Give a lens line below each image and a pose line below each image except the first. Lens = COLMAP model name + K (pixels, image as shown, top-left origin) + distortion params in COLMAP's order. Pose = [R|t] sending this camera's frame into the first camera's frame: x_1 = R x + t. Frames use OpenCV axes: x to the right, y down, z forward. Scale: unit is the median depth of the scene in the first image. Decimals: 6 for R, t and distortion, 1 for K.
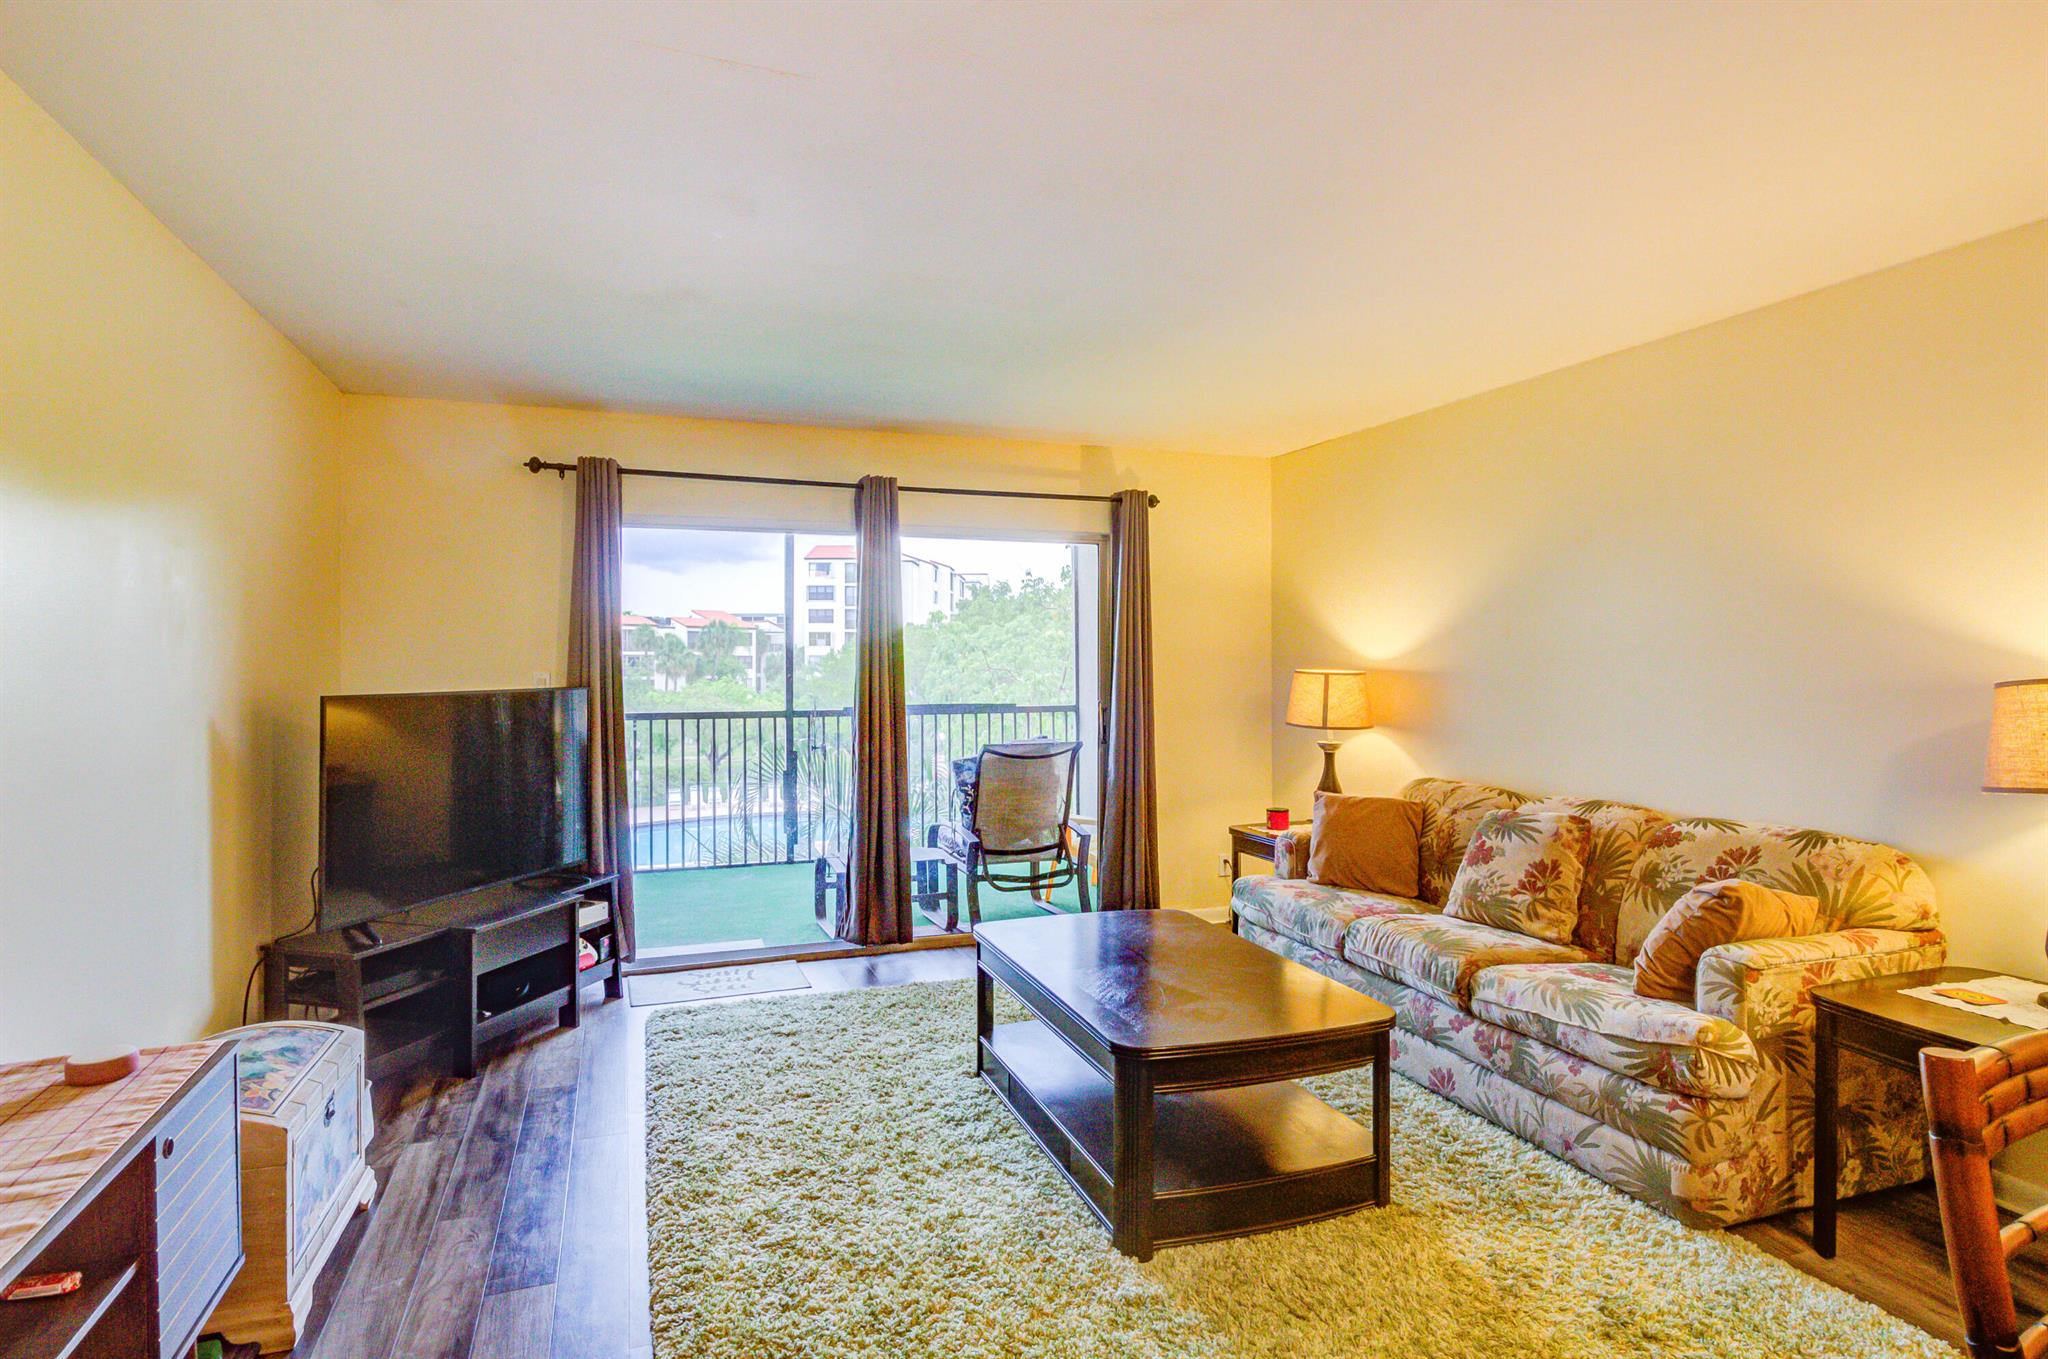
lens RADIAL K [[1100.8, 0, 1025.1], [0, 1100.8, 663.9], [0, 0, 1]] dist [-0.001933, -0.000465]
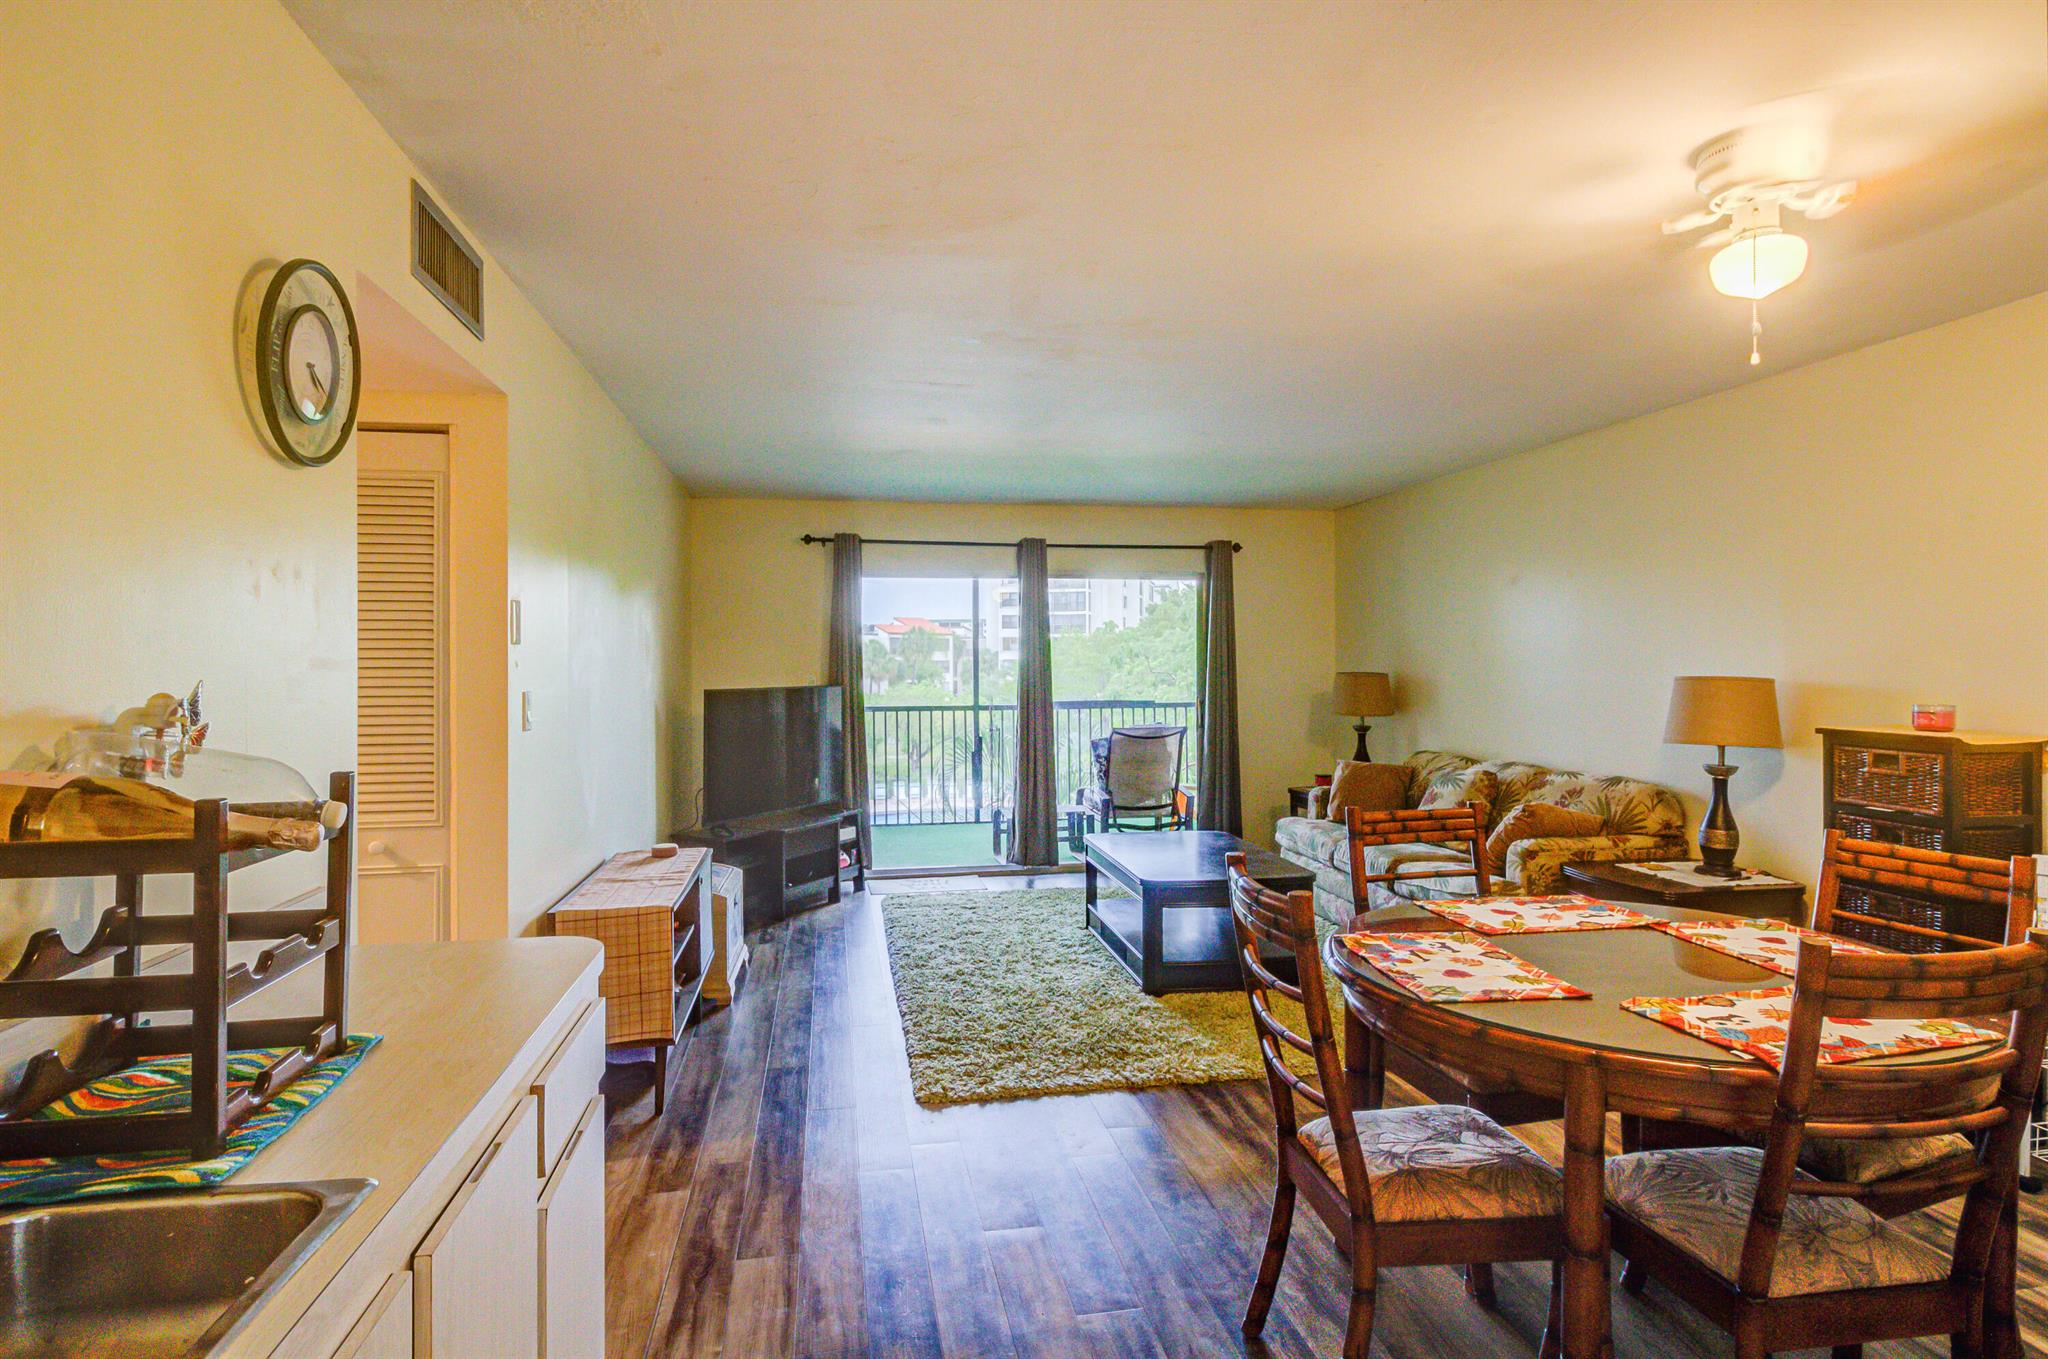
lens RADIAL K [[1100.8, 0, 1025.1], [0, 1100.8, 670.0], [0, 0, 1]] dist [-0.001933, -0.000465]
pose [[0.984845, -0.003696, -0.173396, 0.100949], [0.004095, 0.999990, 0.001945, -0.001985], [0.173387, -0.002625, 0.984850, -0.397794]]
